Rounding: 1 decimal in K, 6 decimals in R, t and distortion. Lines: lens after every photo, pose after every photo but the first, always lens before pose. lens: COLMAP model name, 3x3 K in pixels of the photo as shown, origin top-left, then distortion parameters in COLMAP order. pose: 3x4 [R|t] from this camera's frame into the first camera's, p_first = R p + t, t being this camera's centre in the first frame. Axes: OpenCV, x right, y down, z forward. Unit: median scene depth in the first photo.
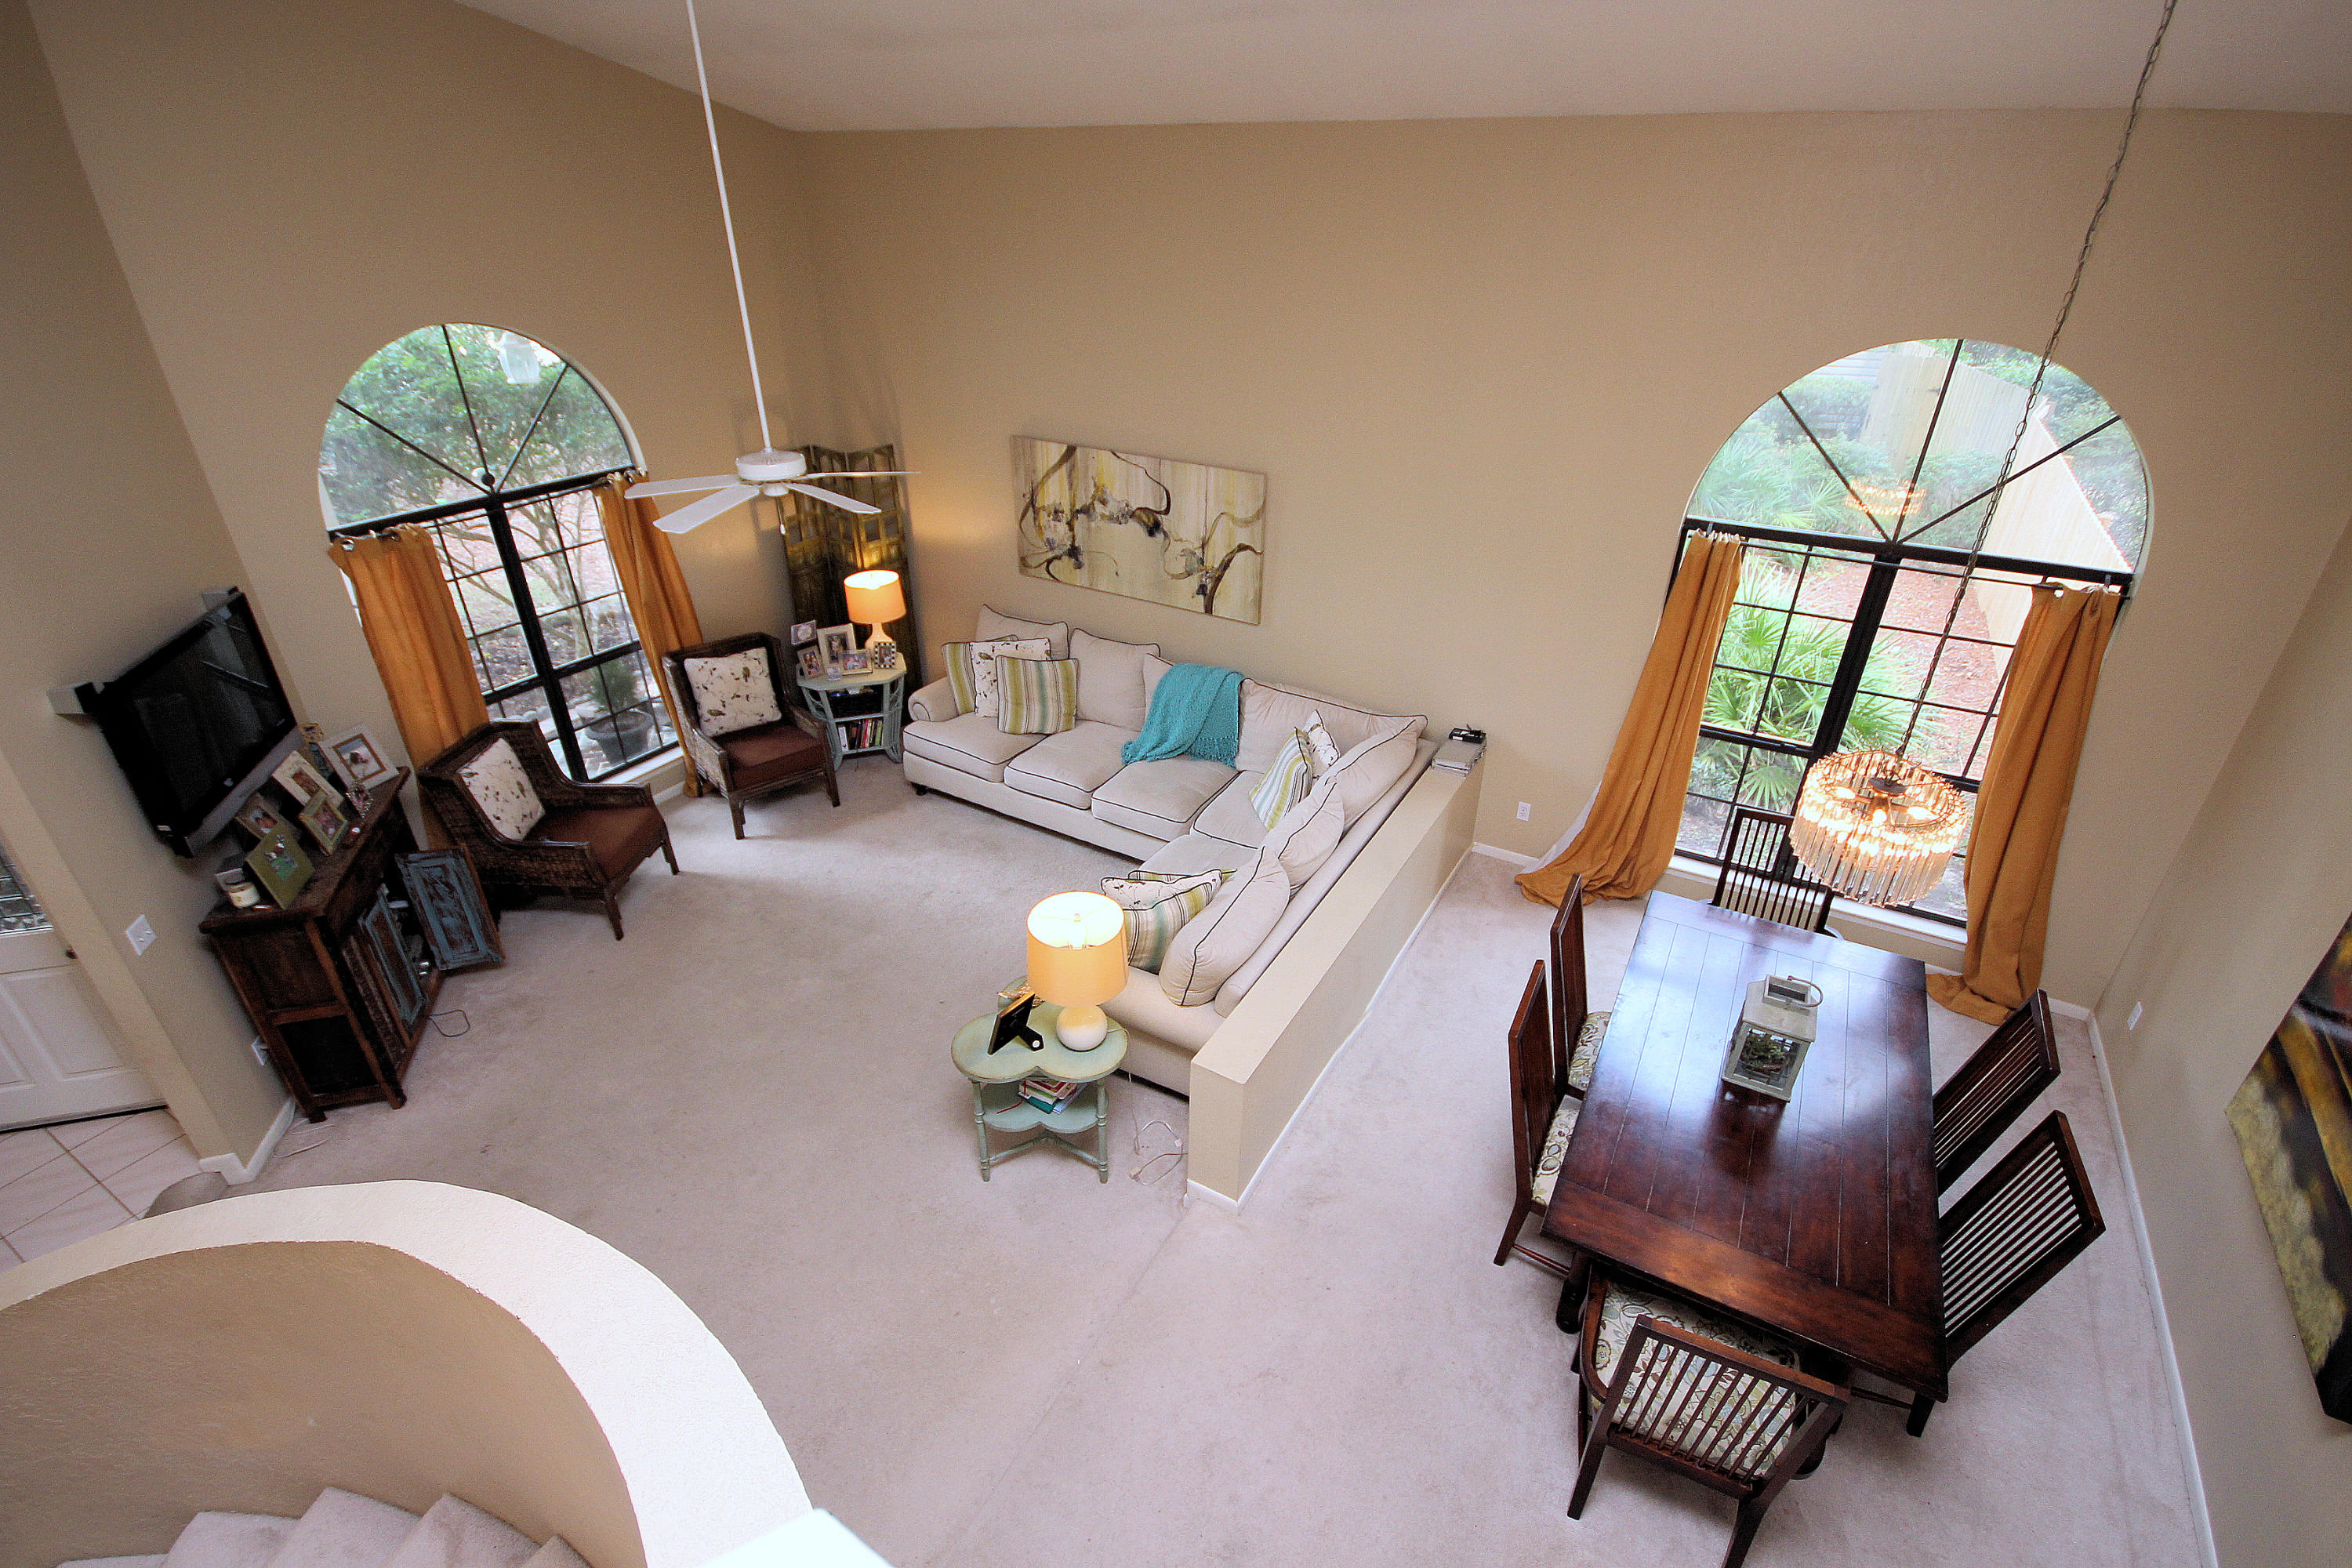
lens RADIAL K [[1091.0, 0, 1170.3], [0, 1091.0, 795.4], [0, 0, 1]] dist [0.000416, 0.000044]
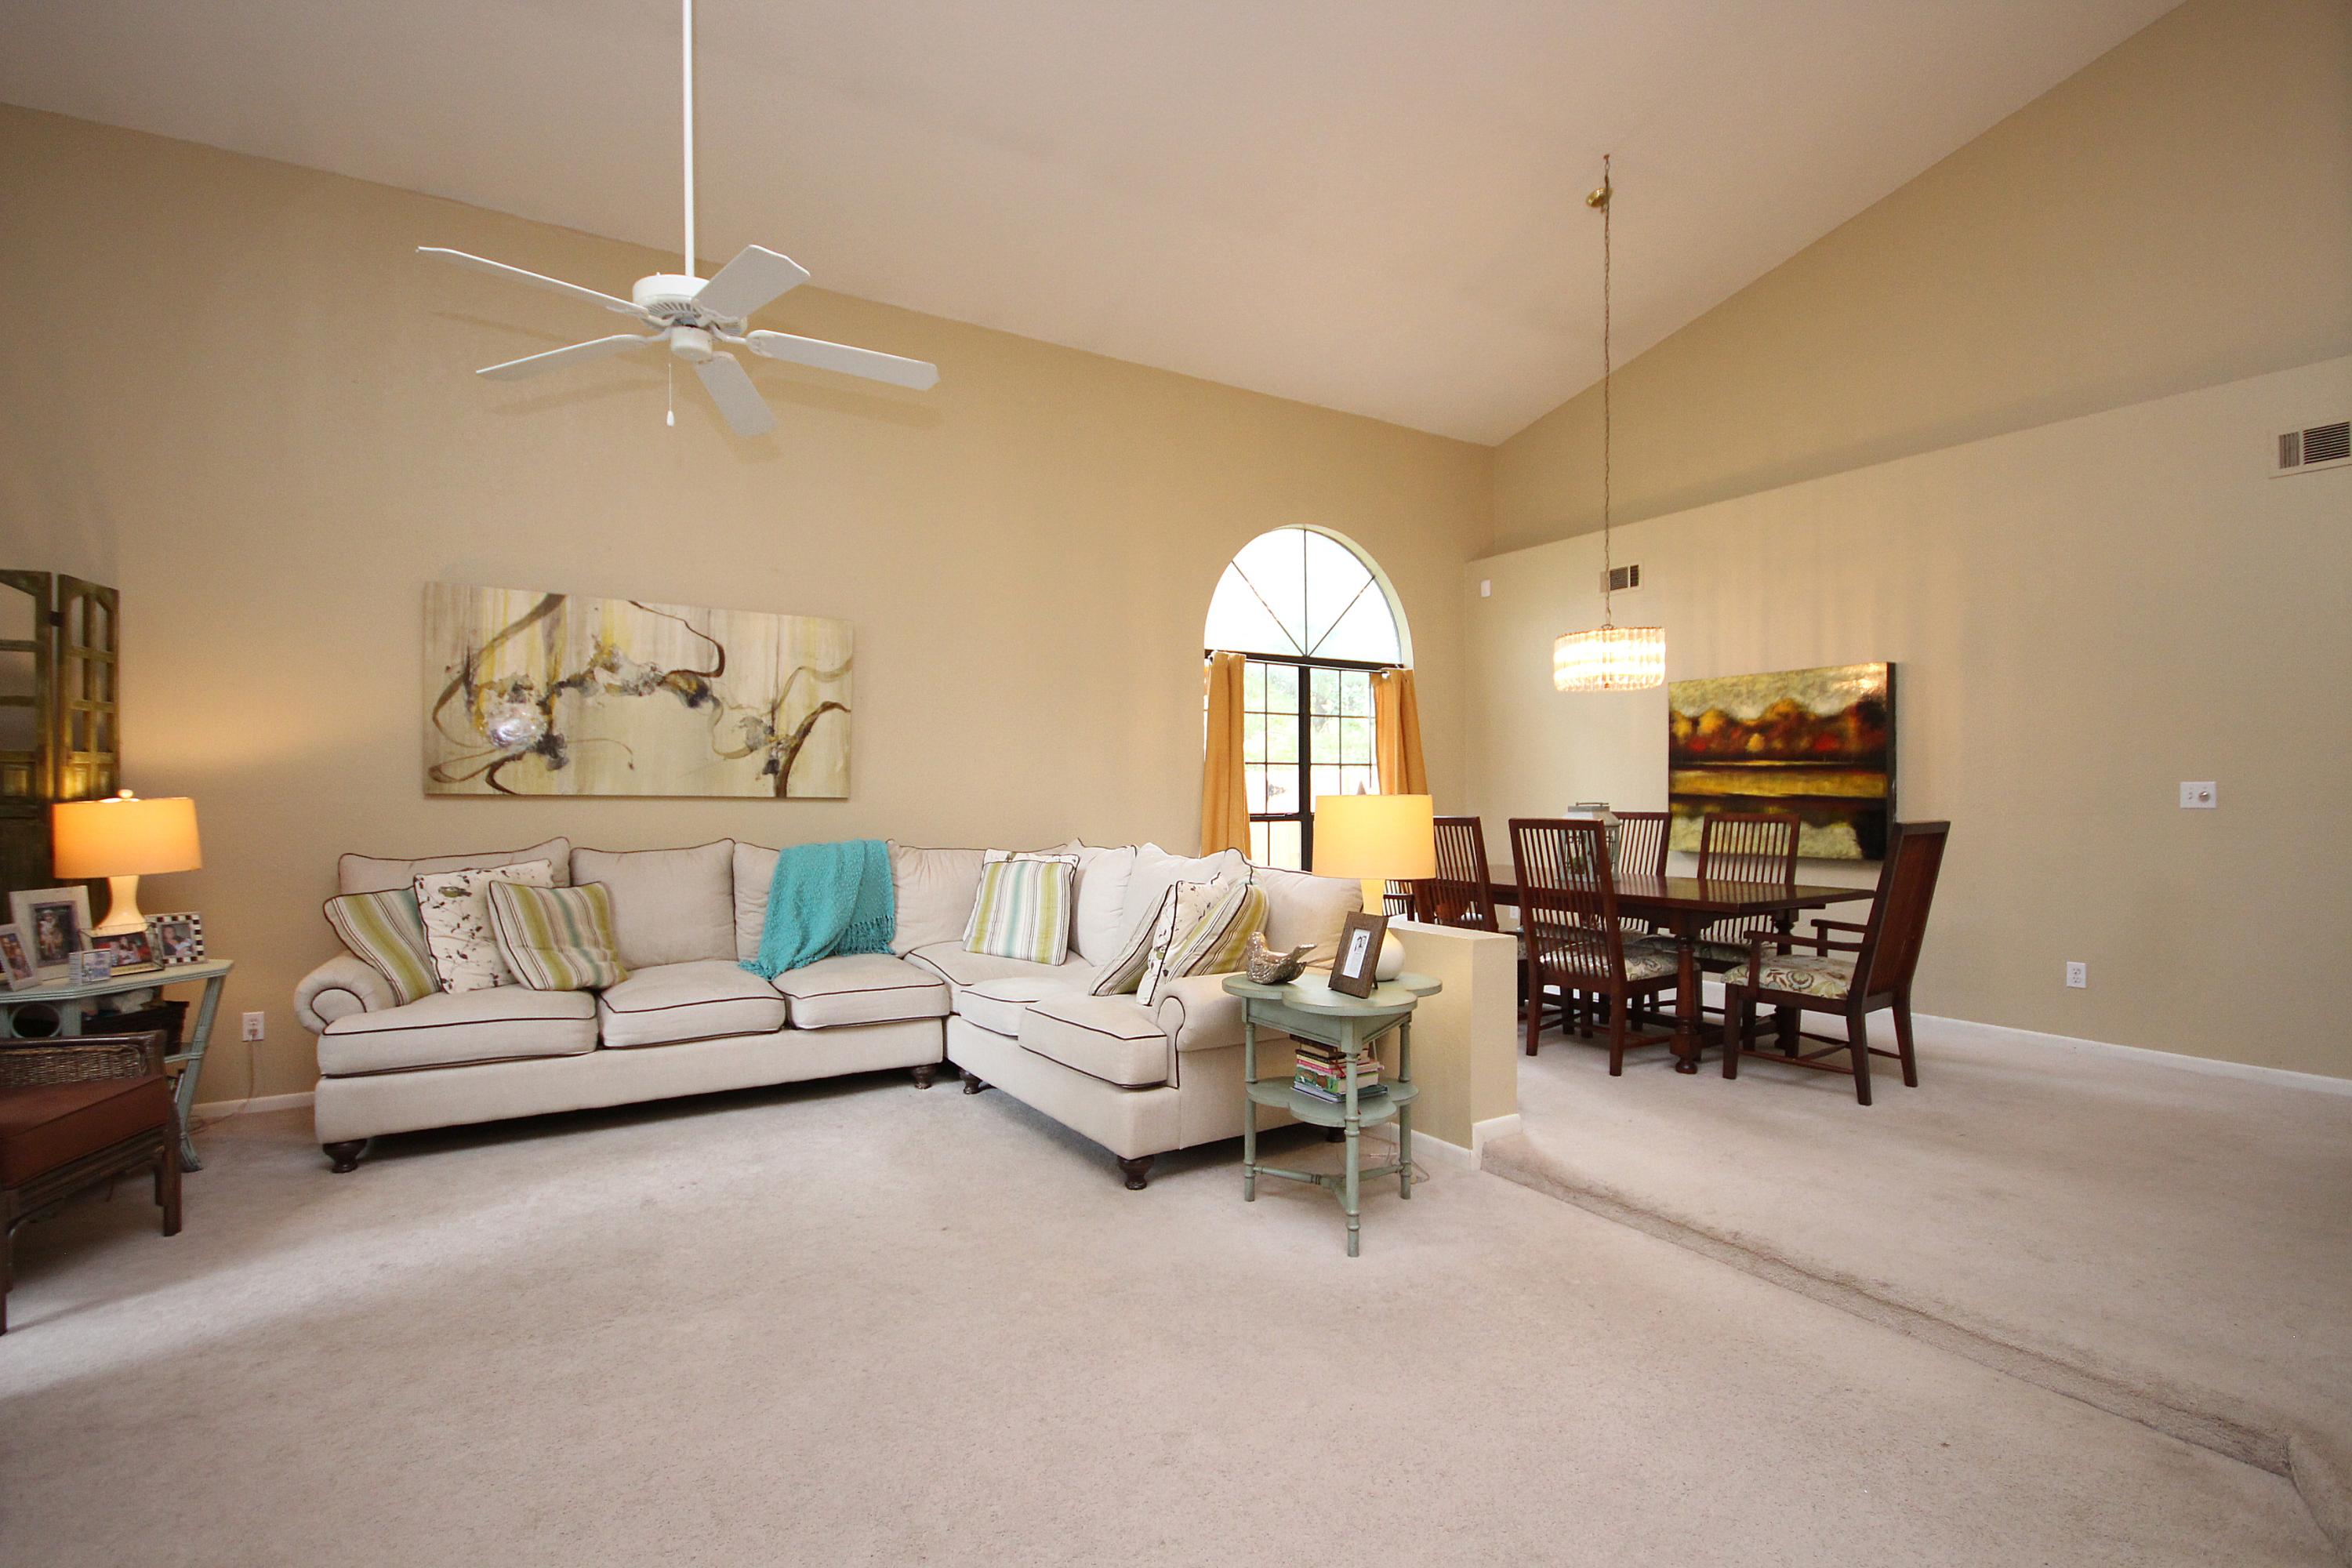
lens RADIAL K [[1091.0, 0, 1175.6], [0, 1091.0, 789.7], [0, 0, 1]] dist [0.000416, 0.000044]
pose [[0.468755, -0.003184, 0.883322, -0.534983], [0.437726, 0.869416, -0.229155, 0.138391], [-0.767245, 0.494070, 0.408937, 0.448660]]
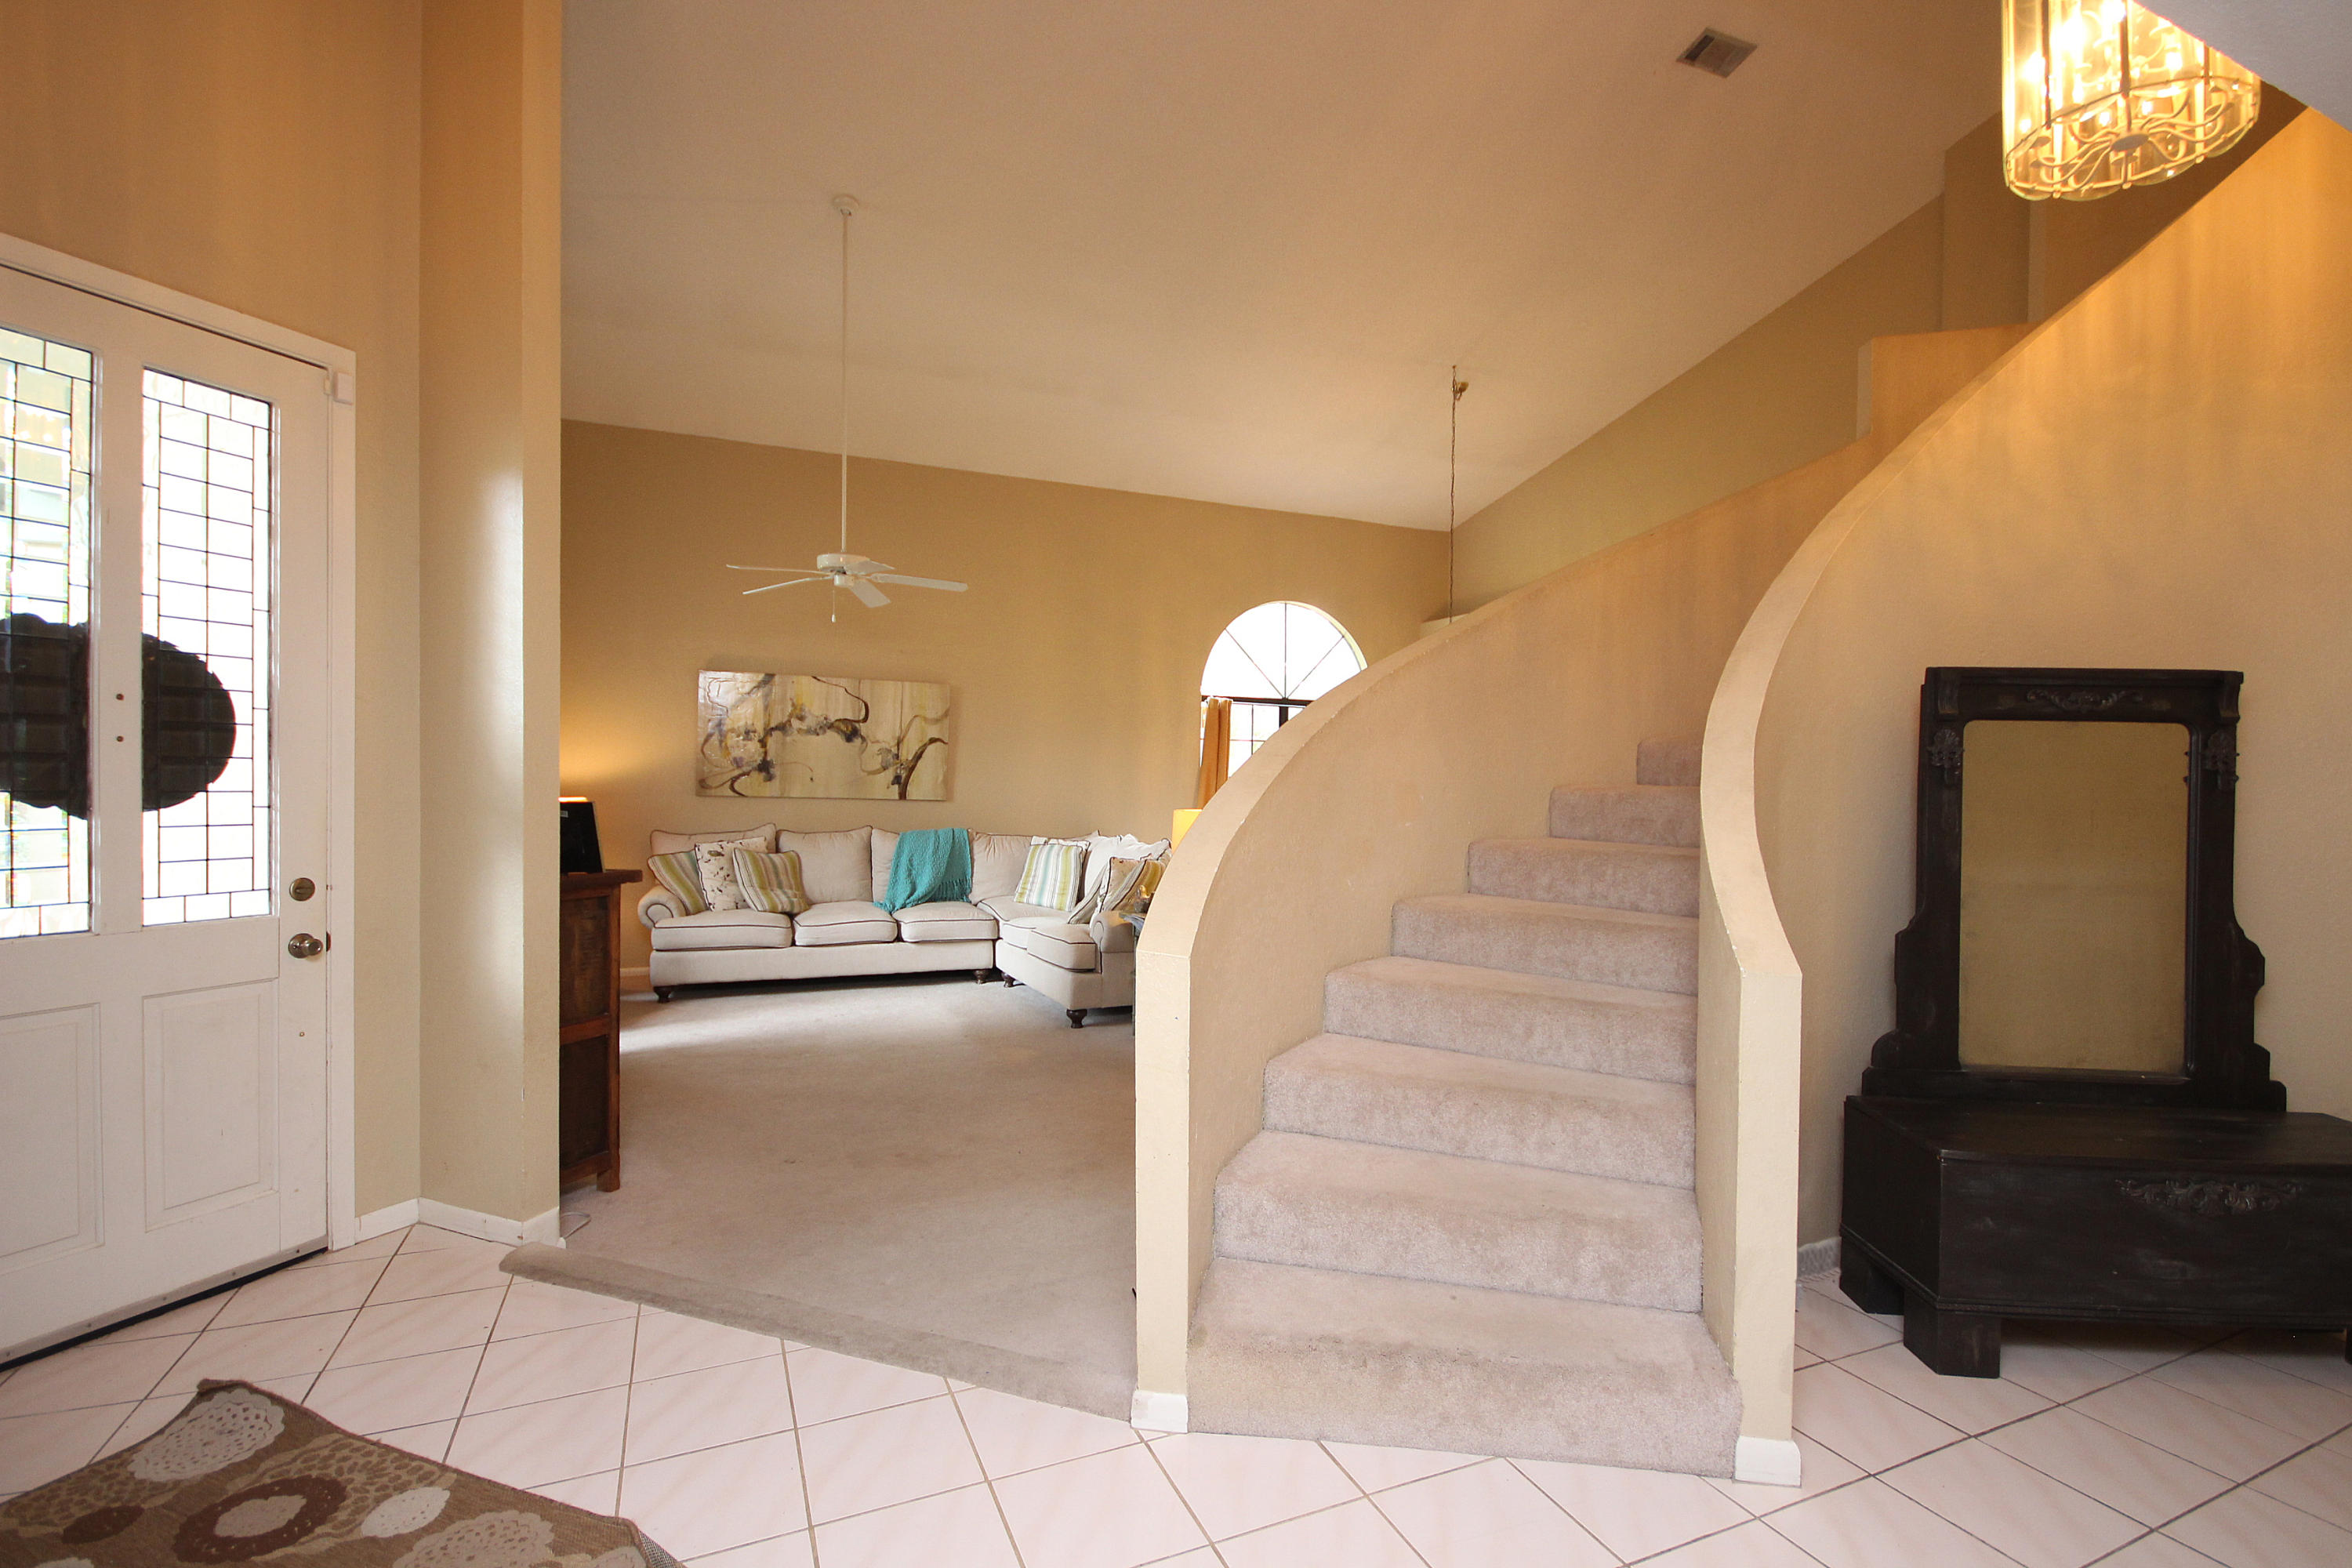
lens RADIAL K [[1091.0, 0, 1168.3], [0, 1091.0, 779.7], [0, 0, 1]] dist [0.000416, 0.000044]
pose [[0.590507, 0.005133, 0.807016, -0.785179], [0.387490, 0.875370, -0.289100, 0.288468], [-0.707922, 0.483427, 0.514923, 0.138550]]
